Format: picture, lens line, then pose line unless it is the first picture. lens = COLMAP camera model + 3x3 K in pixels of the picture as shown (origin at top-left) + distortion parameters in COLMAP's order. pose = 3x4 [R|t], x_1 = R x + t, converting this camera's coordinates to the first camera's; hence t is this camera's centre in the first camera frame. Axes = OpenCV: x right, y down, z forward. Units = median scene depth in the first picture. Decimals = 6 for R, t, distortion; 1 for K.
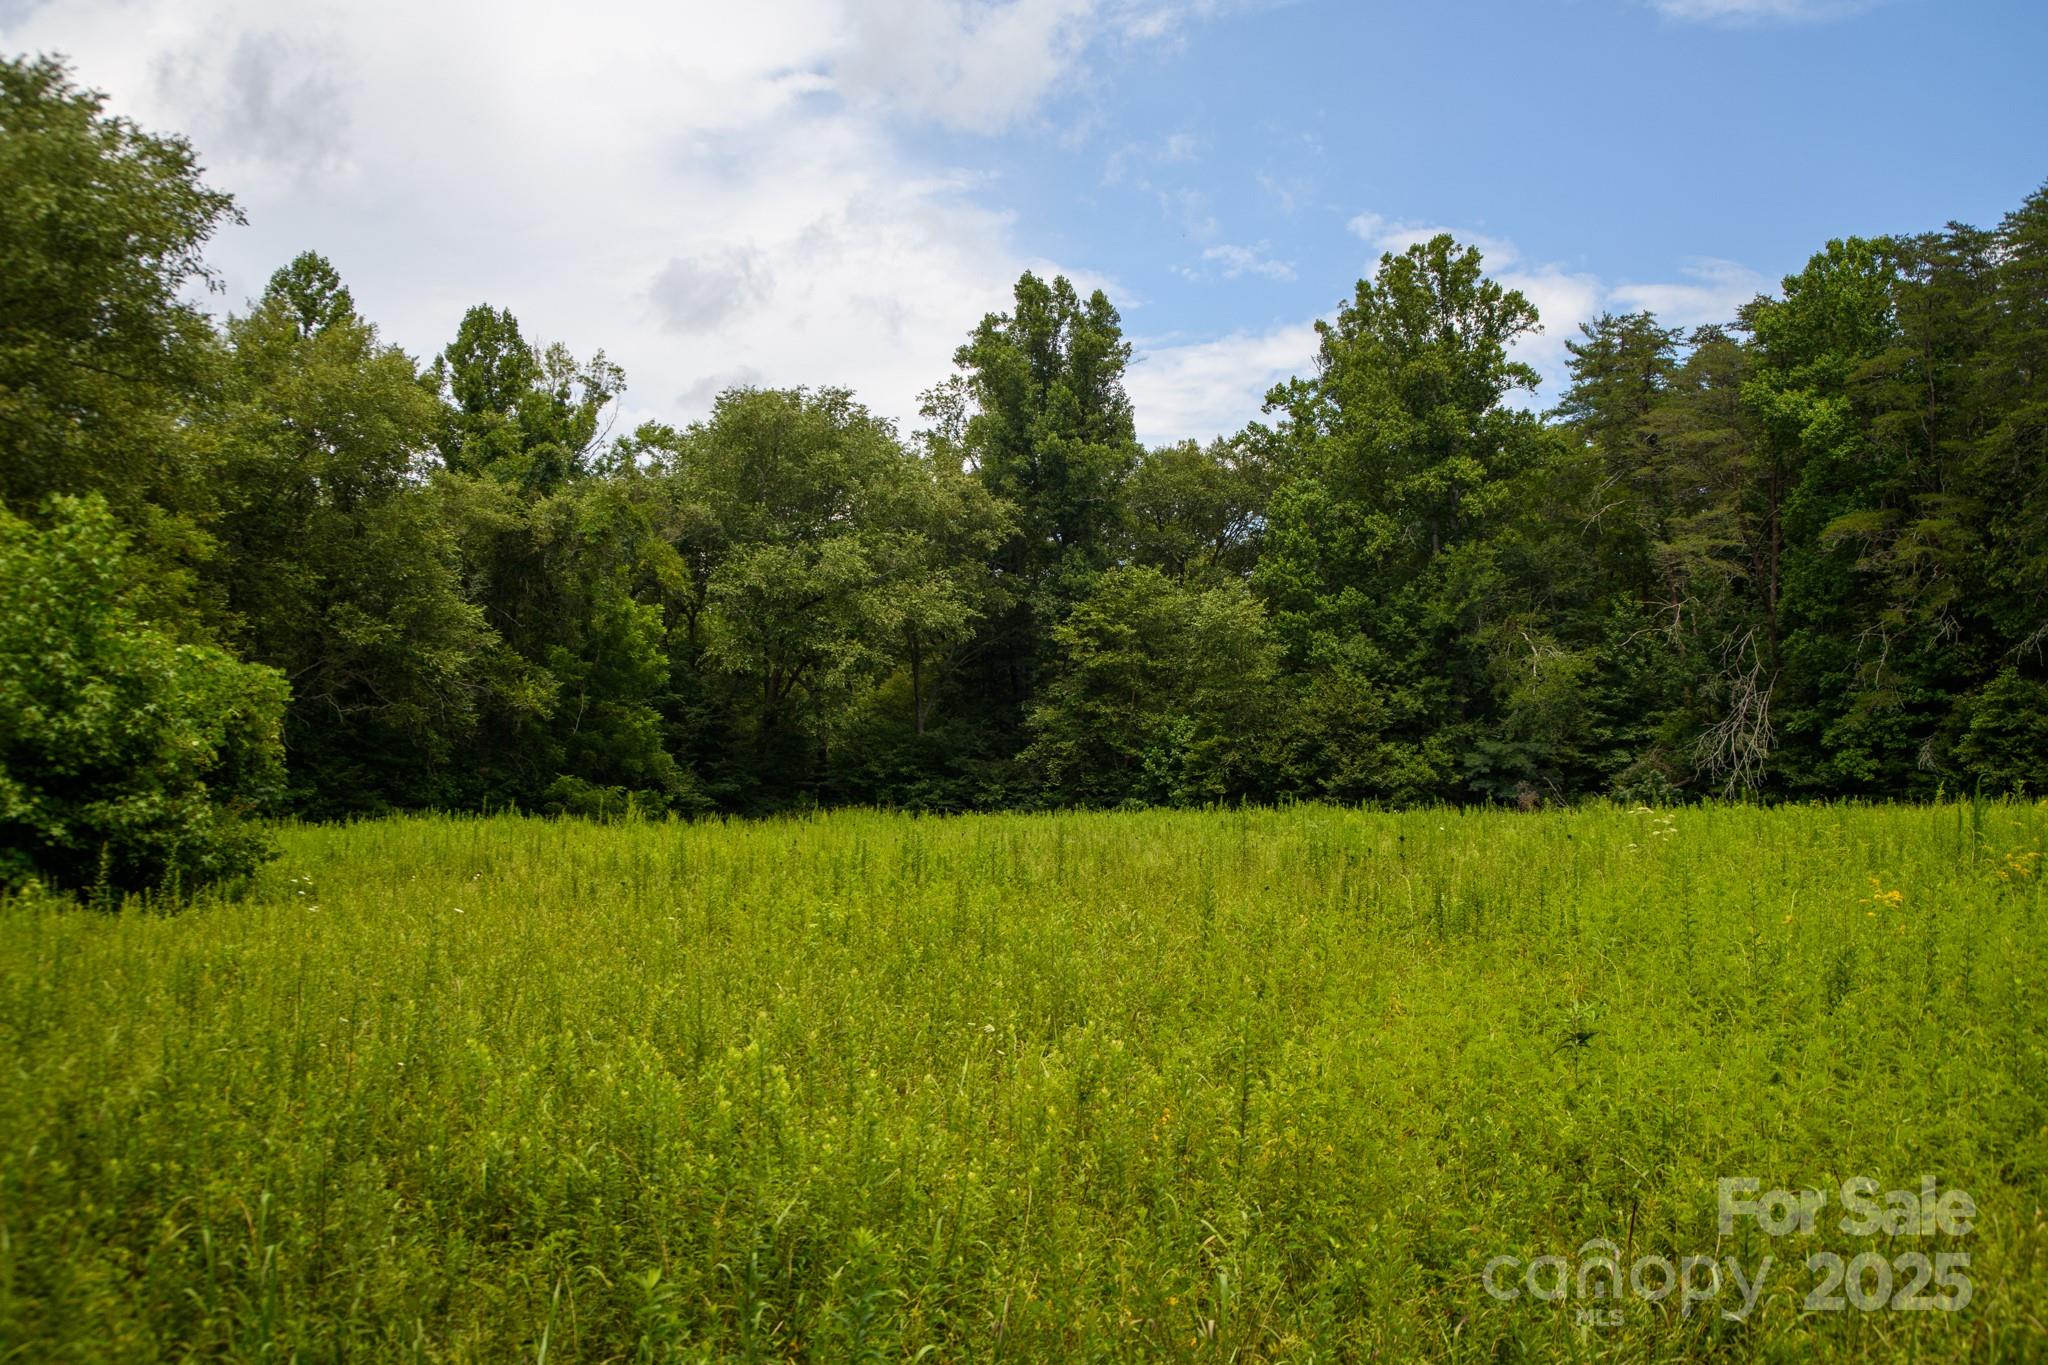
lens RADIAL K [[2080.6, 0, 1024.0], [0, 2080.6, 682.5], [0, 0, 1]] dist [-0.162813, 0.118102]
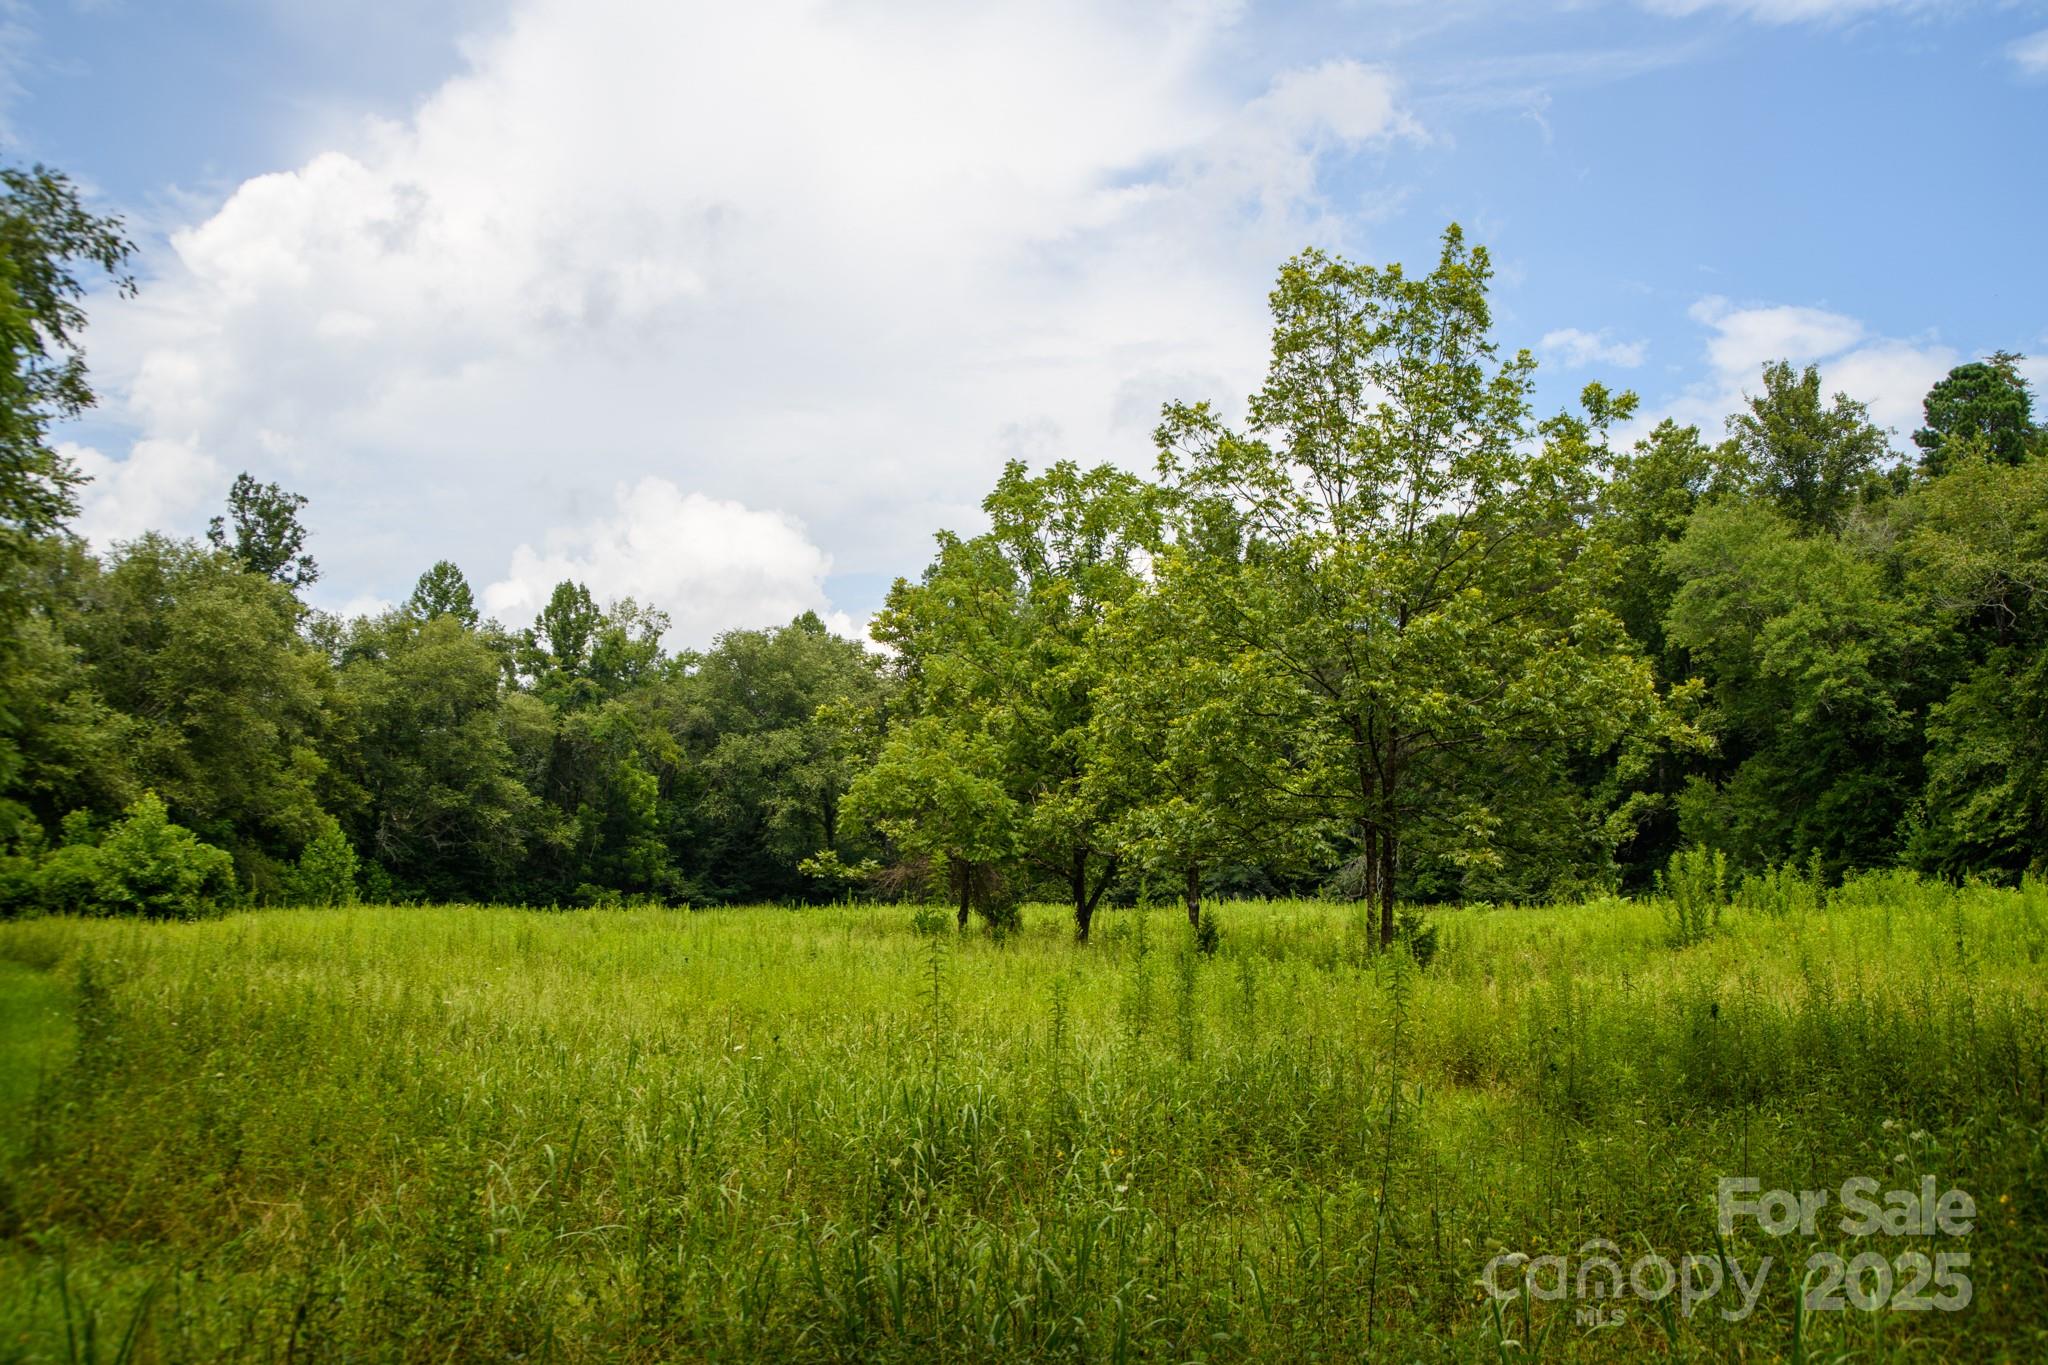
lens RADIAL K [[2080.6, 0, 1024.0], [0, 2080.6, 682.5], [0, 0, 1]] dist [-0.162813, 0.118102]
pose [[0.982039, -0.011472, -0.188327, 0.359758], [0.002462, 0.998844, -0.048006, -0.029301], [0.188660, 0.046680, 0.980932, -0.456299]]
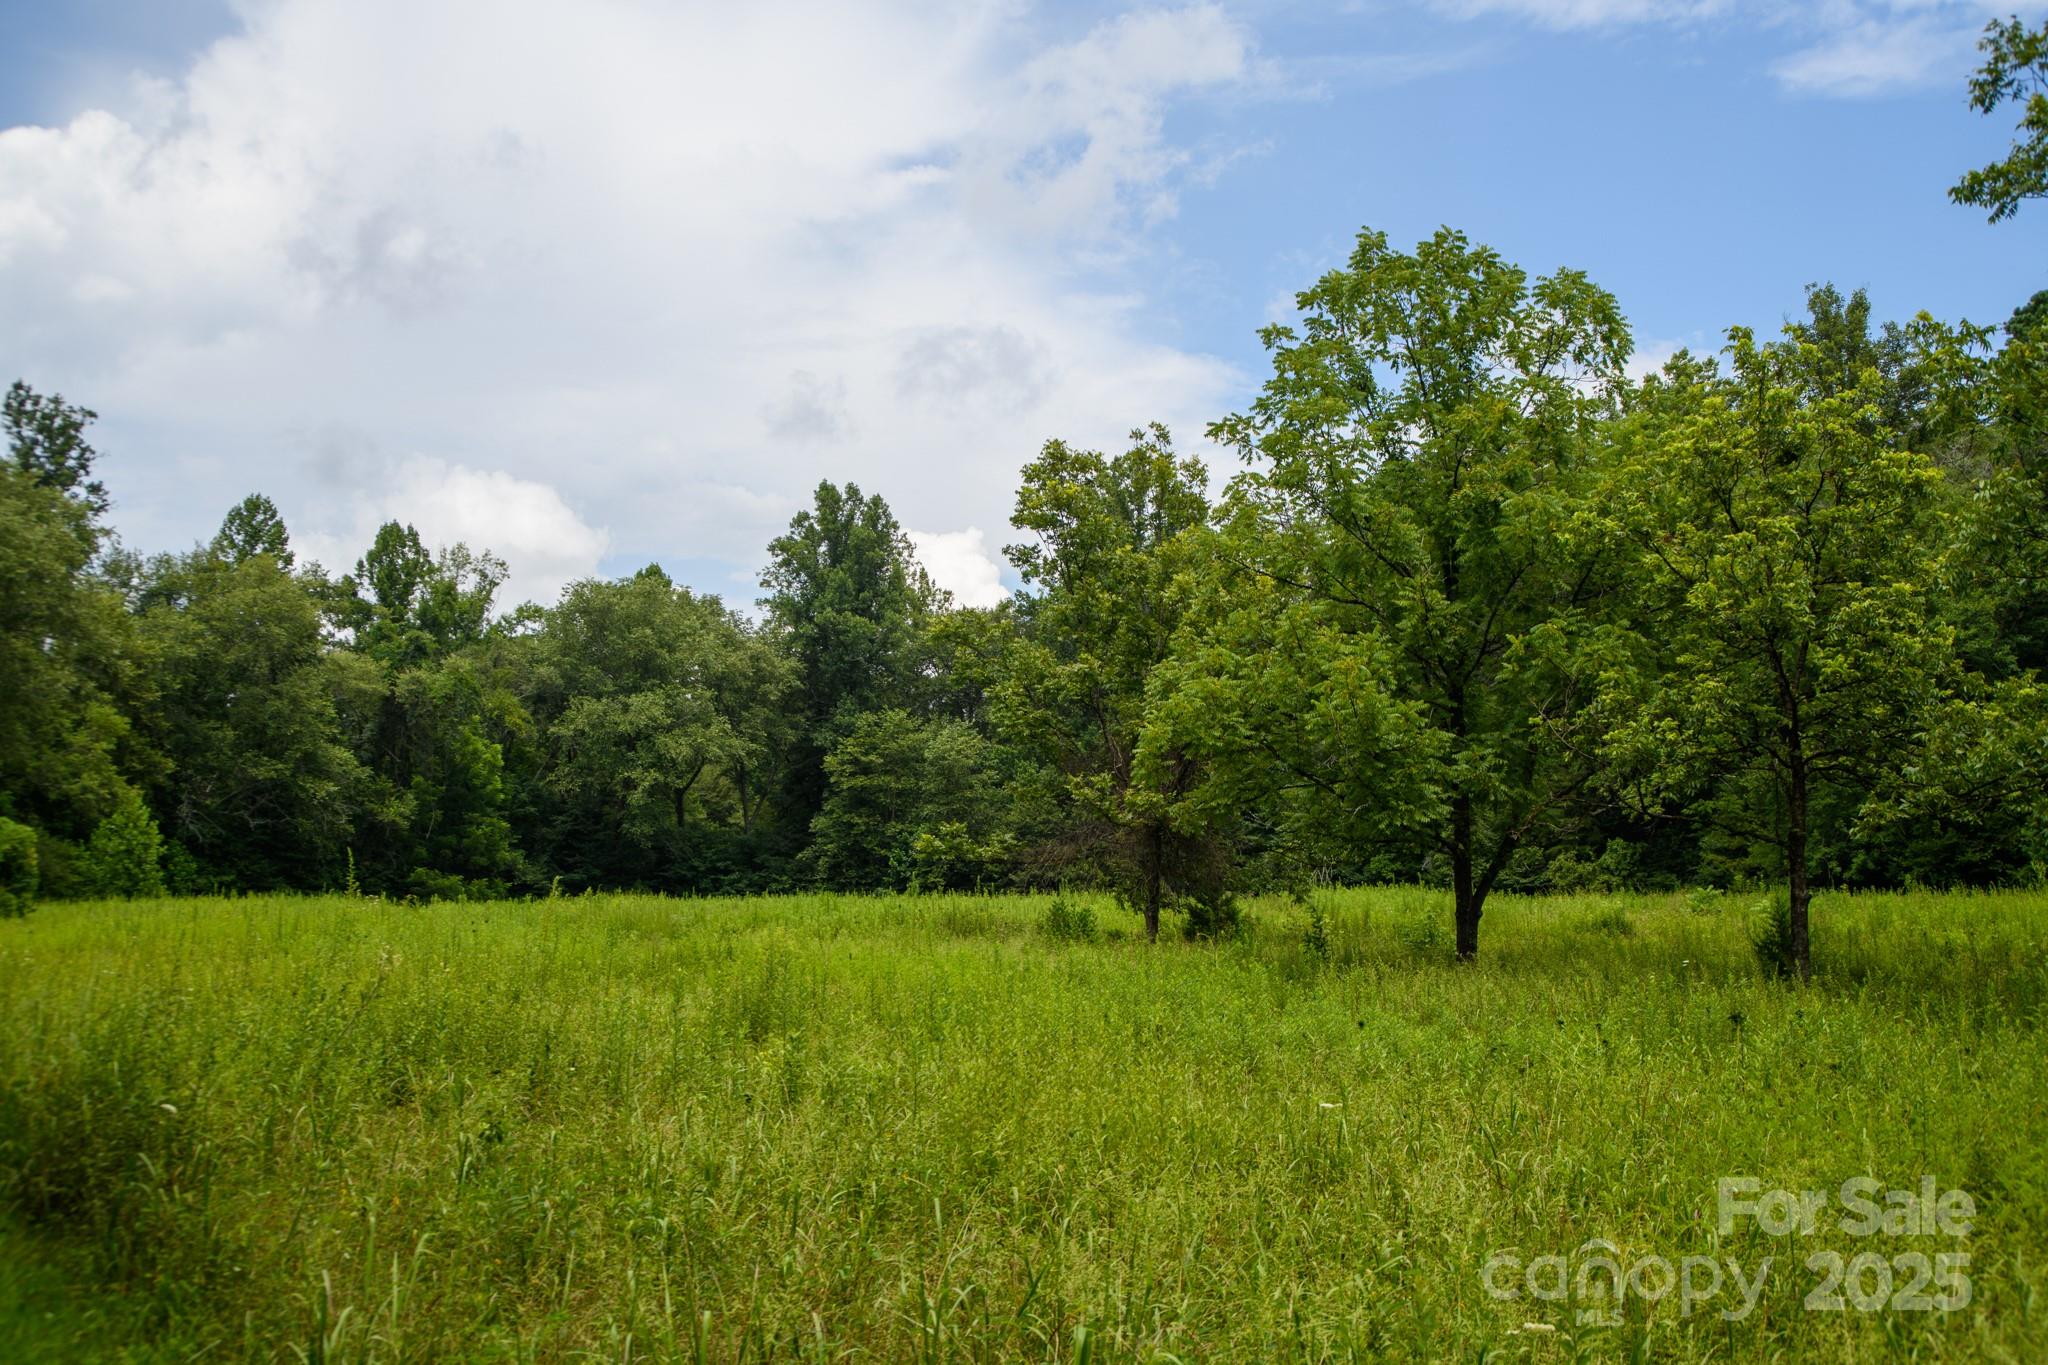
lens RADIAL K [[2080.6, 0, 1024.0], [0, 2080.6, 682.5], [0, 0, 1]] dist [-0.162813, 0.118102]
pose [[0.997383, -0.001684, -0.072279, 0.244533], [-0.001240, 0.999183, -0.040393, -0.021559], [0.072288, 0.040377, 0.996566, -0.314069]]
